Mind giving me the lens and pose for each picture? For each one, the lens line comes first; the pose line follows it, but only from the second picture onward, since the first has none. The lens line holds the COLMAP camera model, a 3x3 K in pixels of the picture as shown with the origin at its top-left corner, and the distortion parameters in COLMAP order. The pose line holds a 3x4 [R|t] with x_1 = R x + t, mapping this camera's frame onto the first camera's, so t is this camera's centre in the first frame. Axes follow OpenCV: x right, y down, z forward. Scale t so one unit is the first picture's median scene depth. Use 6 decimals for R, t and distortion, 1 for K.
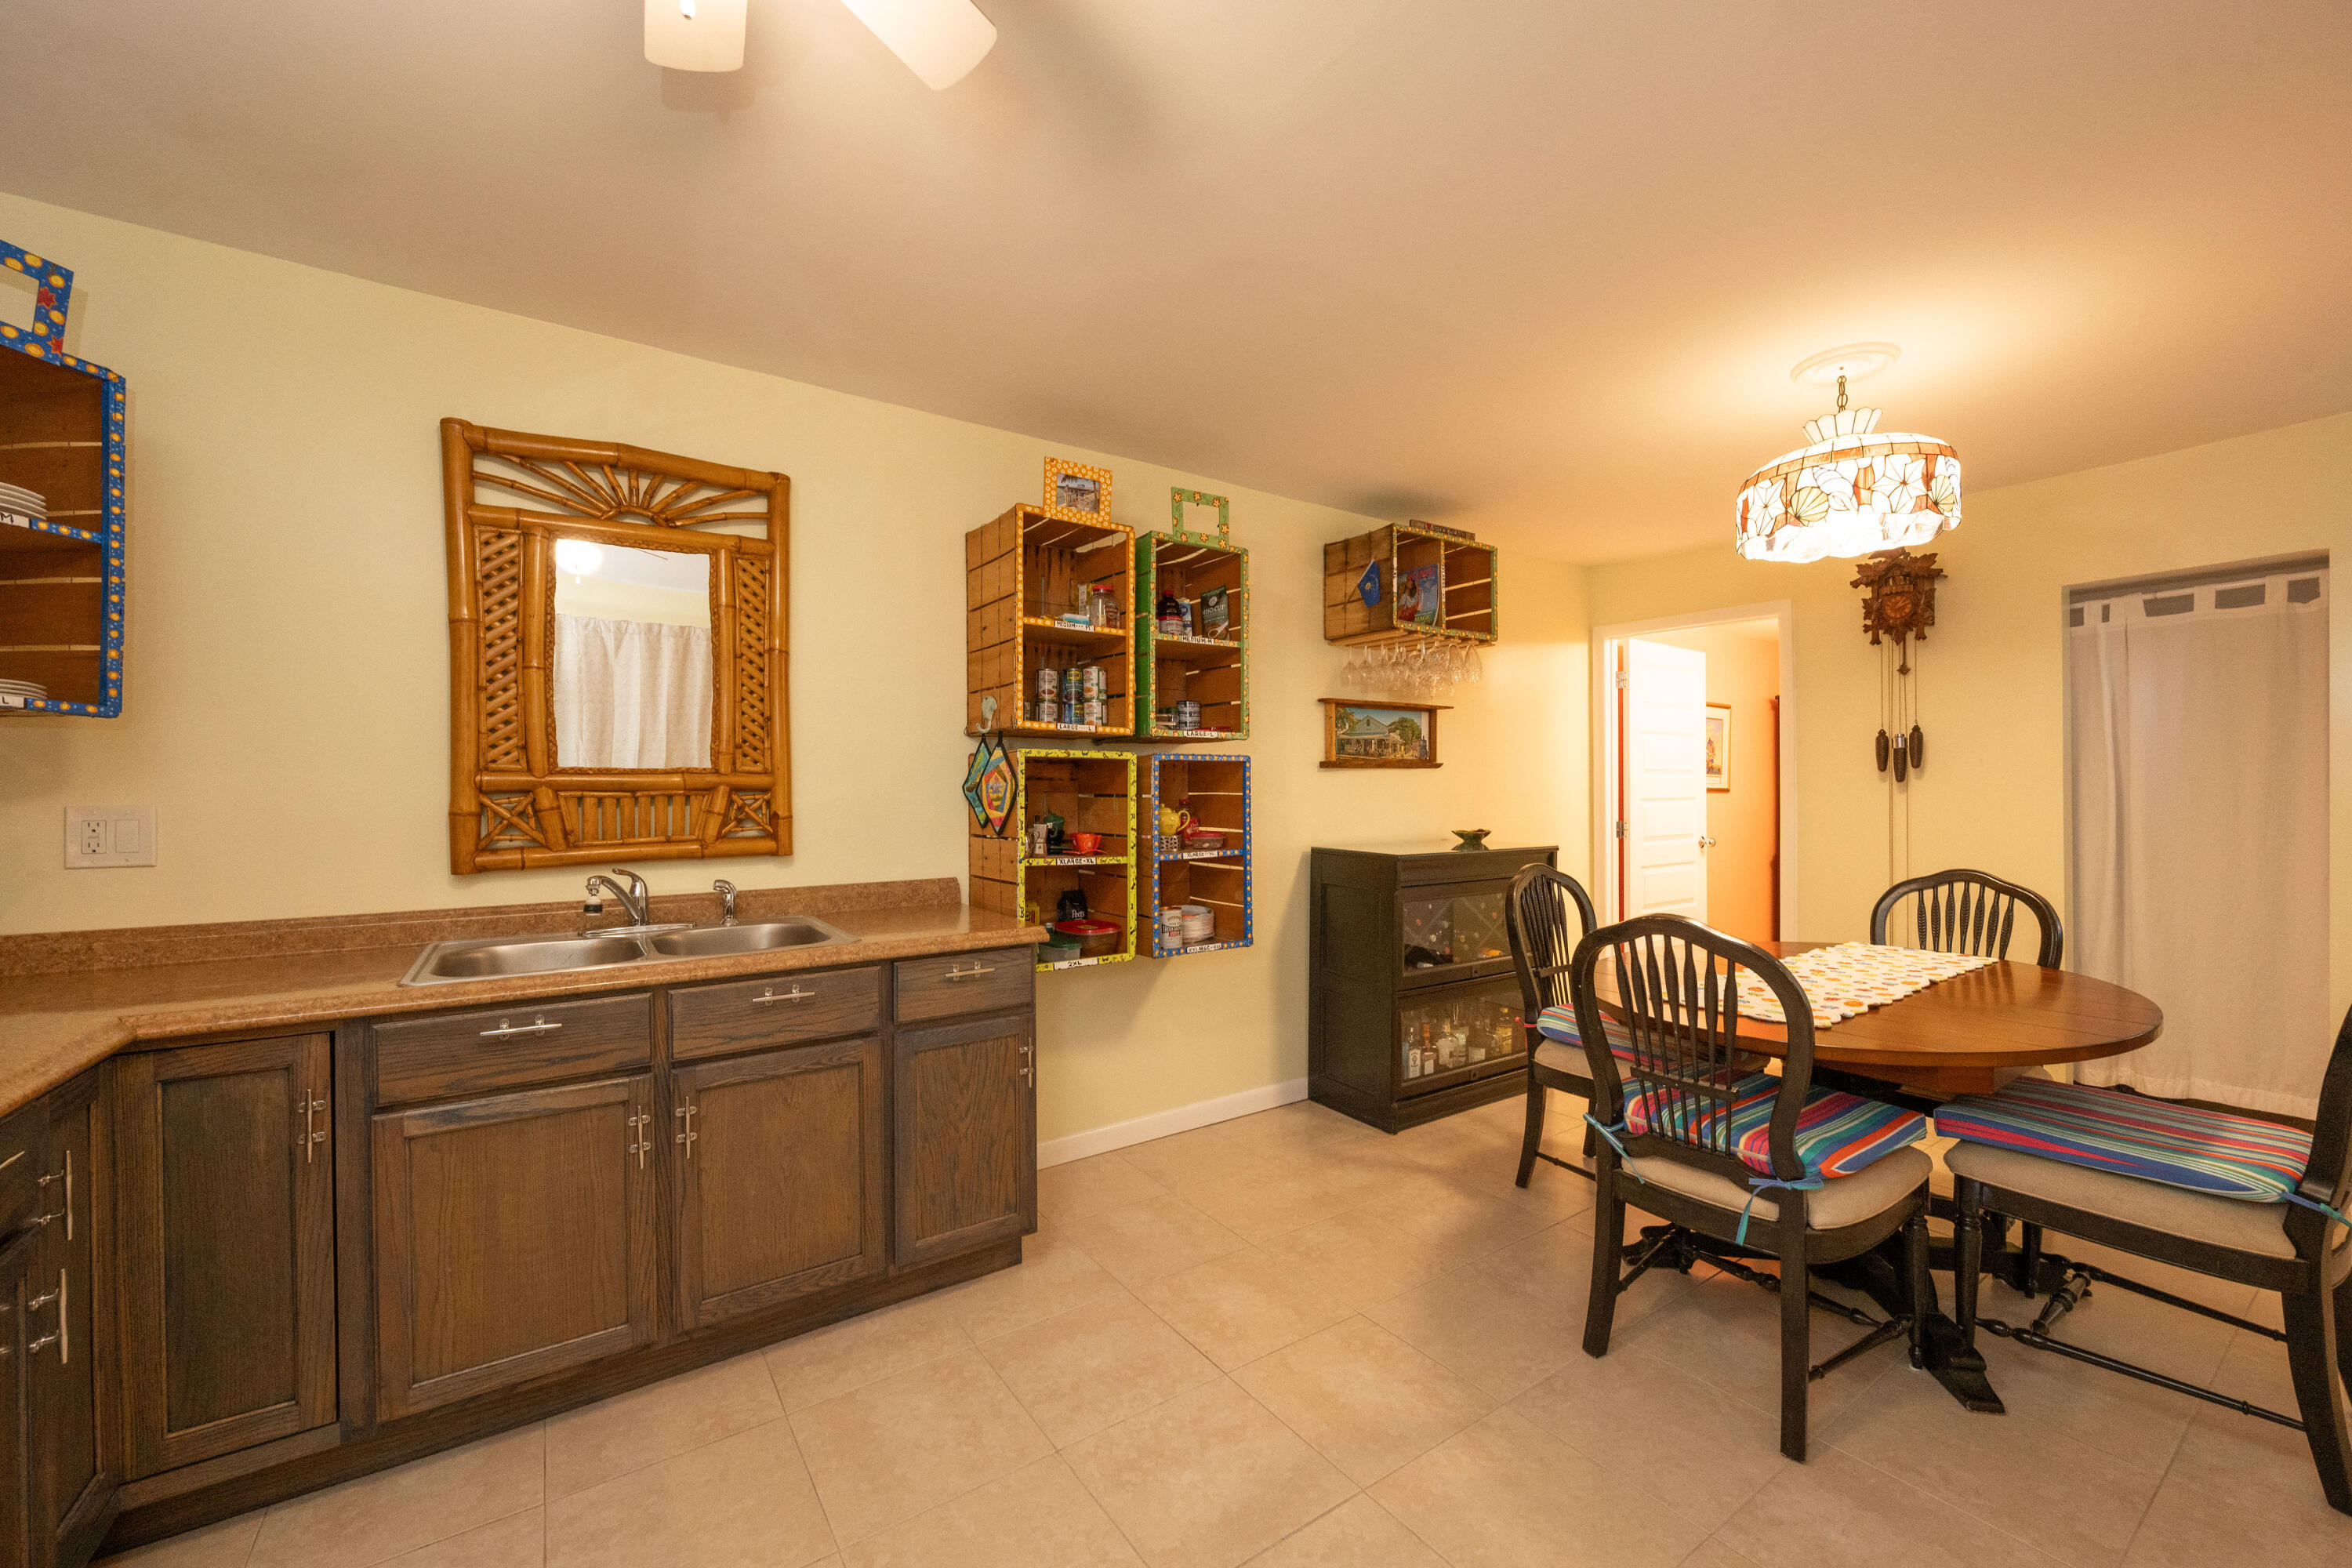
lens RADIAL K [[916.7, 0, 1182.9], [0, 916.7, 789.4], [0, 0, 1]] dist [-0.003108, 0.000440]
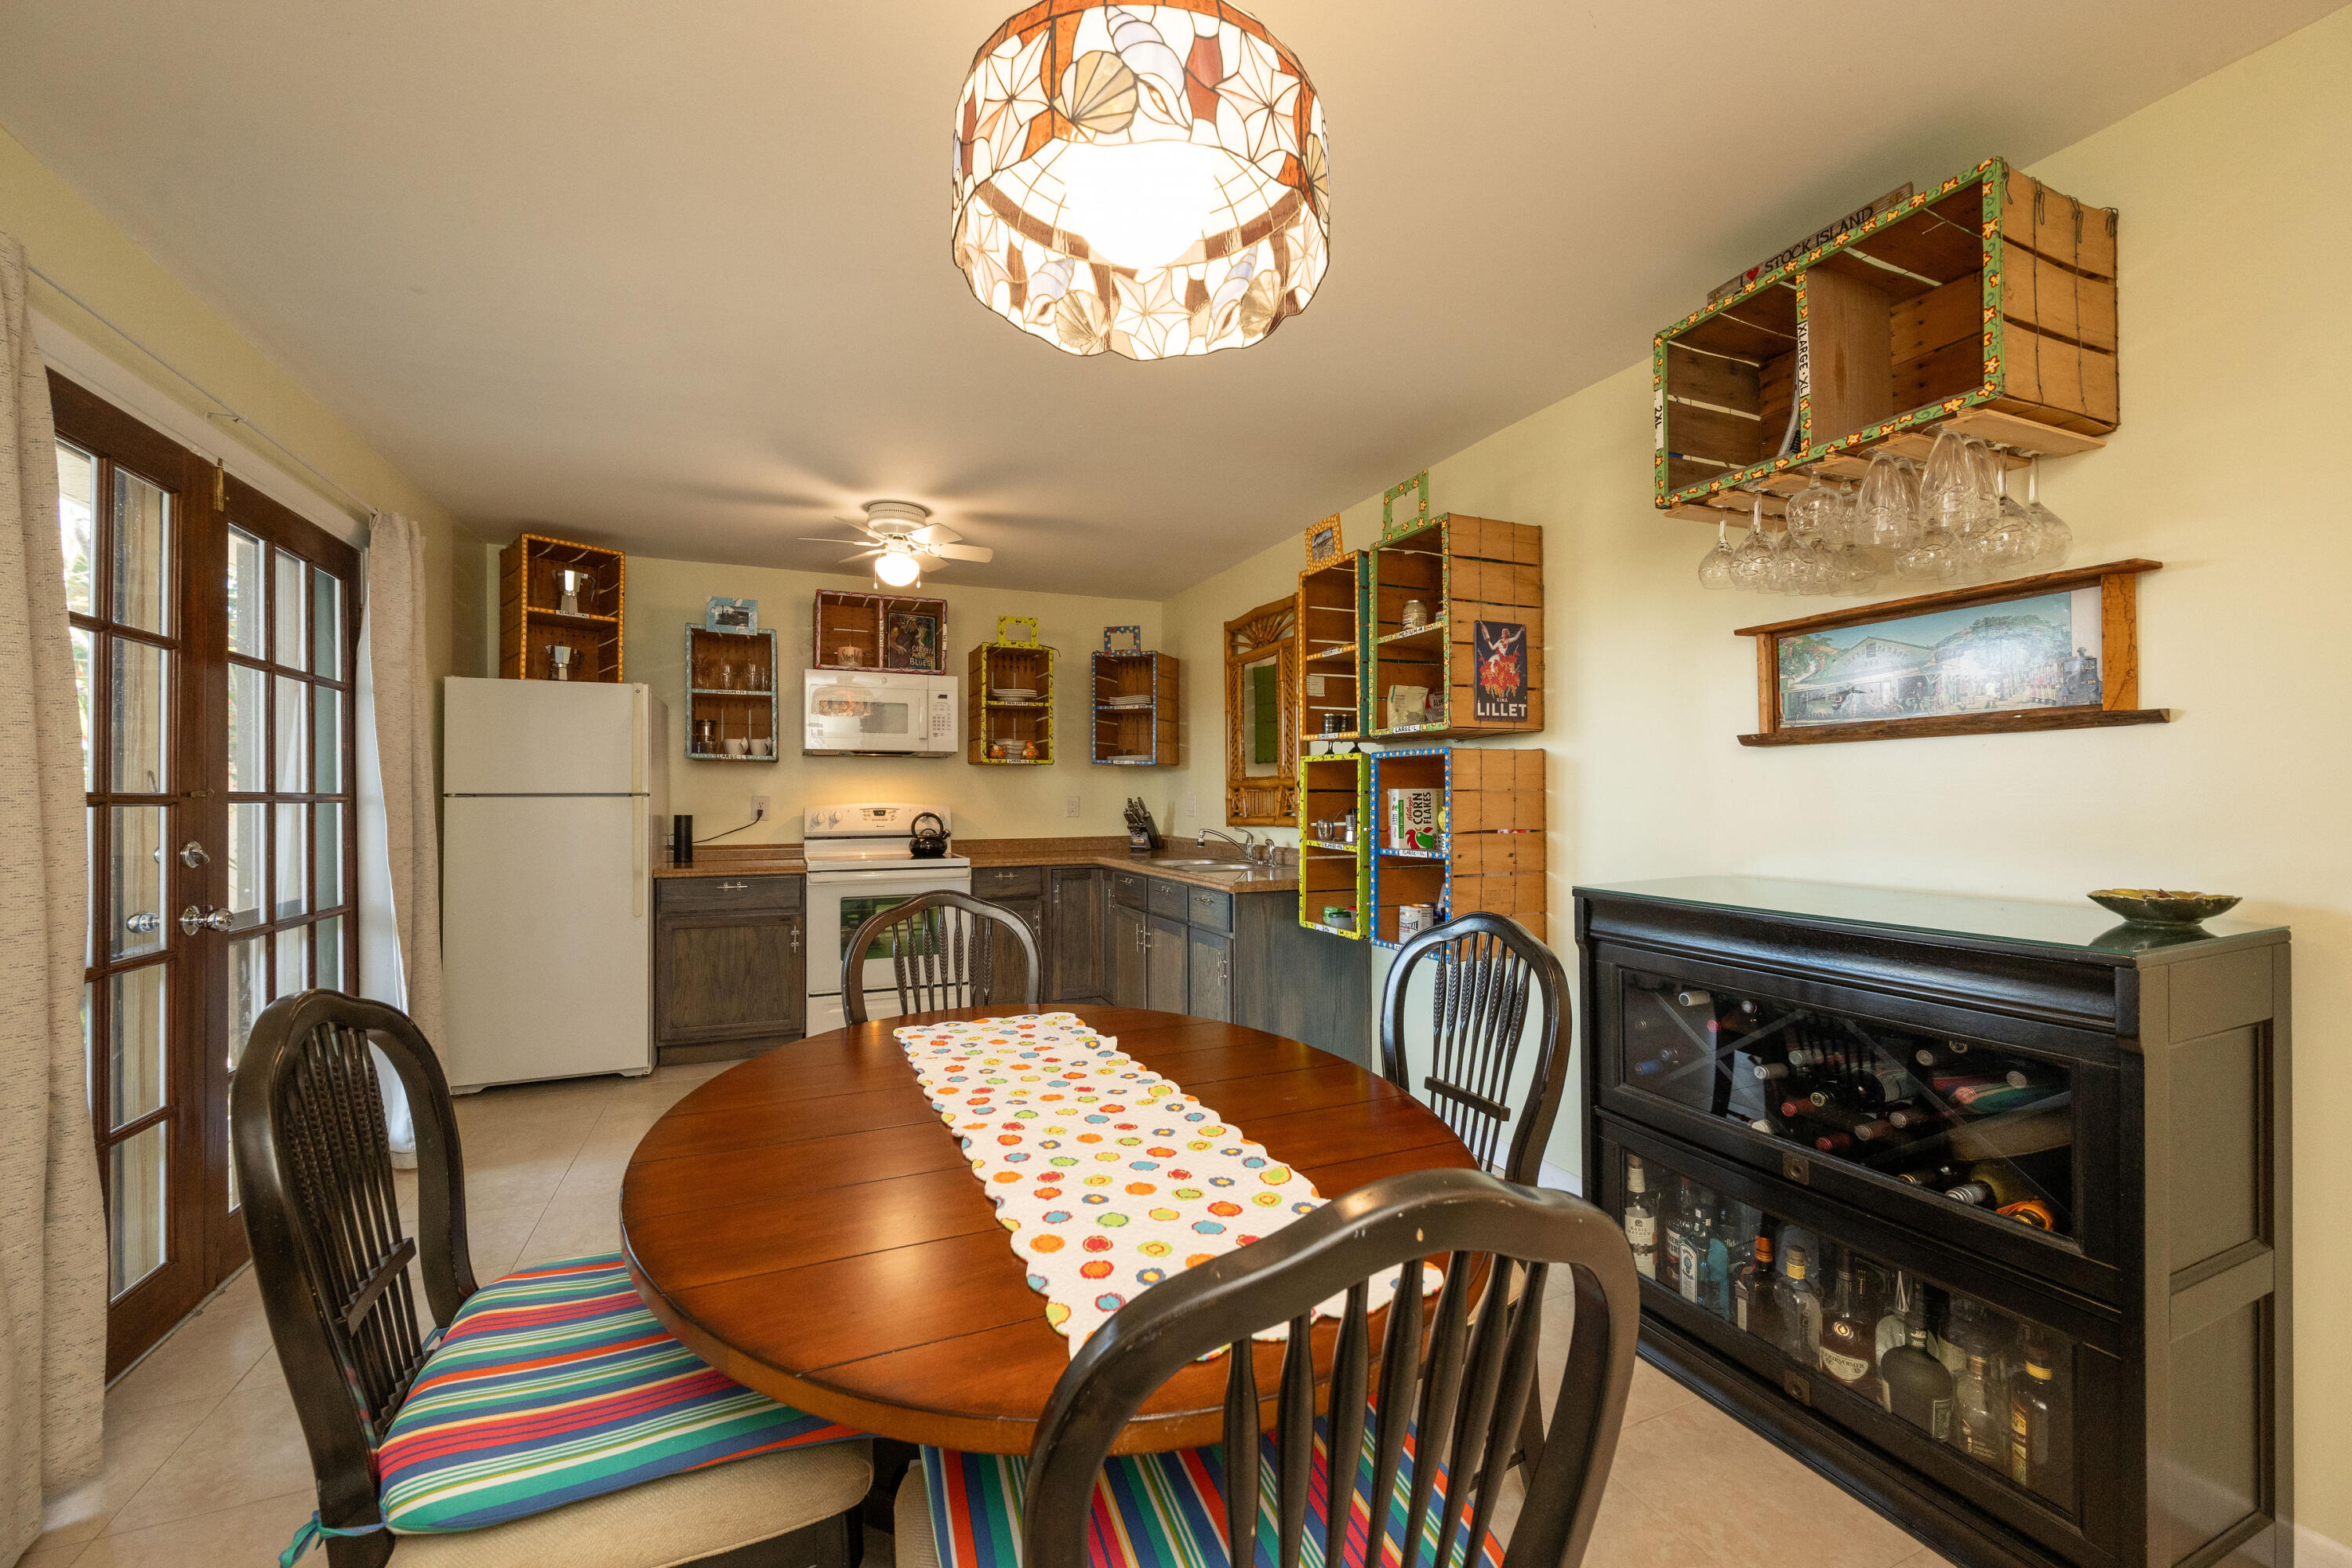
lens RADIAL K [[916.7, 0, 1174.8], [0, 916.7, 792.1], [0, 0, 1]] dist [-0.003108, 0.000440]
pose [[-0.200046, 0.002590, -0.979783, 1.218486], [0.002646, 0.999994, 0.002103, 0.003789], [0.979783, -0.002172, -0.200052, 1.139667]]
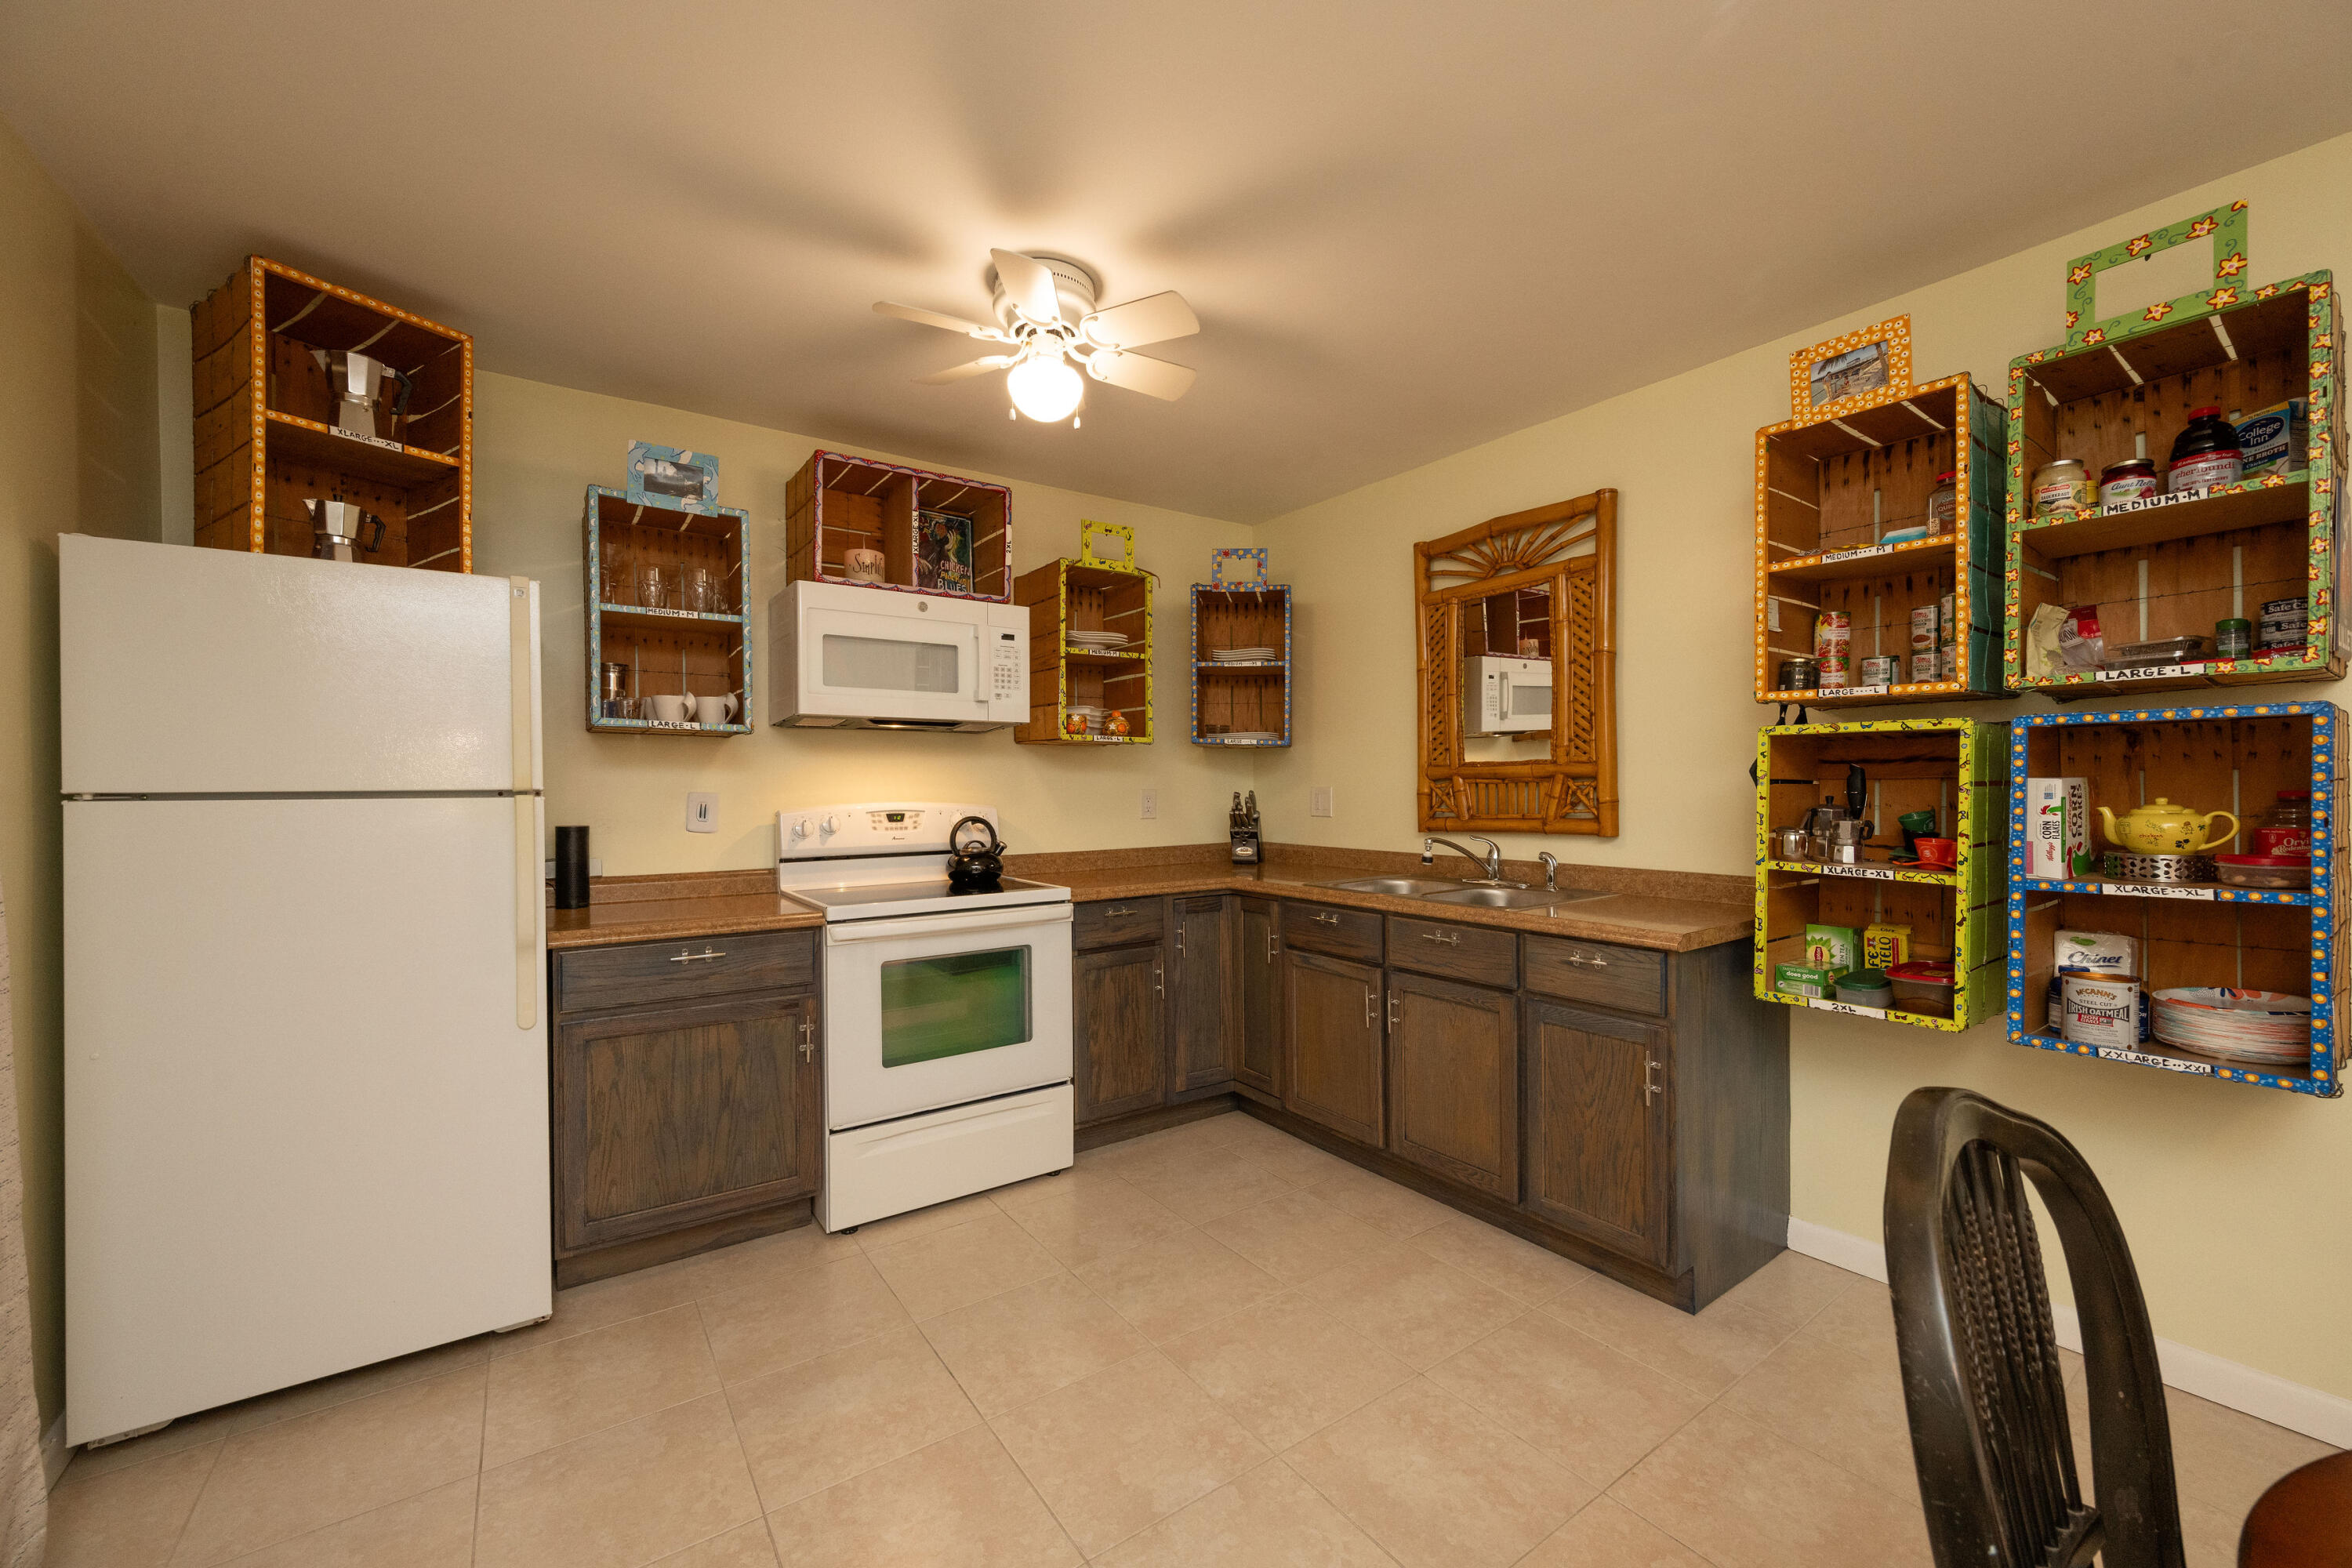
lens RADIAL K [[916.7, 0, 1176.1], [0, 916.7, 790.6], [0, 0, 1]] dist [-0.003108, 0.000440]
pose [[0.008738, 0.010999, -0.999901, 0.674438], [0.004932, 0.999927, 0.011043, 0.001726], [0.999950, -0.005028, 0.008683, 0.488622]]
